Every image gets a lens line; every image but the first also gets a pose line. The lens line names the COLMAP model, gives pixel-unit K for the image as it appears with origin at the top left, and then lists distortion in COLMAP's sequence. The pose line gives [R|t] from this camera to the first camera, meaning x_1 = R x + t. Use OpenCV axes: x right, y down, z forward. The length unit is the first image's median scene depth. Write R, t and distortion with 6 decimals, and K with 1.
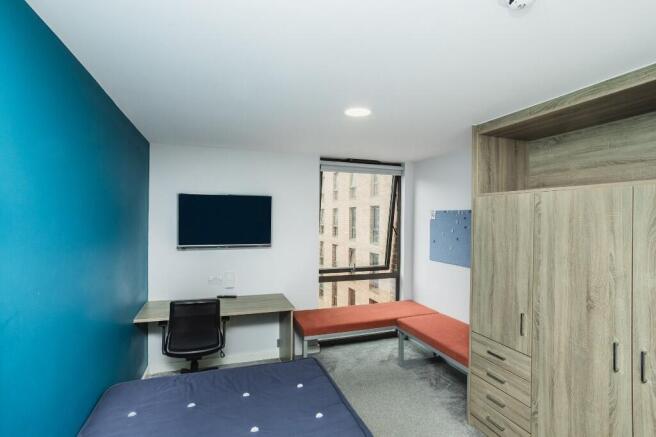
lens RADIAL K [[310.6, 0, 328.0], [0, 310.6, 218.5], [0, 0, 1]] dist [-0.003800, 0.000501]
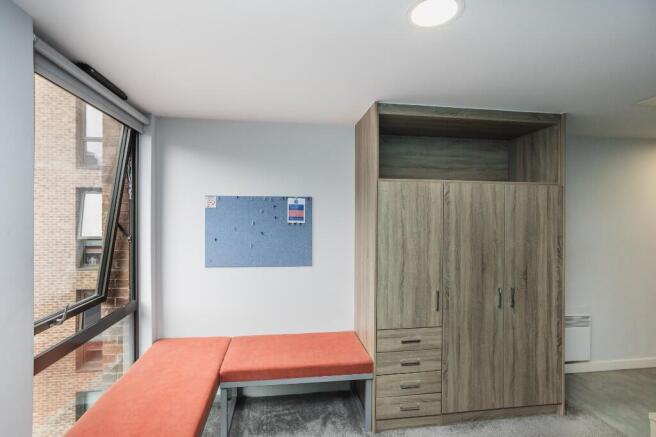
lens RADIAL K [[310.6, 0, 328.0], [0, 310.6, 218.5], [0, 0, 1]] dist [-0.003800, 0.000501]
pose [[0.201401, -0.019880, 0.979307, -0.542041], [0.001001, 0.999798, 0.020090, 0.024337], [-0.979508, -0.003066, 0.201381, 1.170093]]
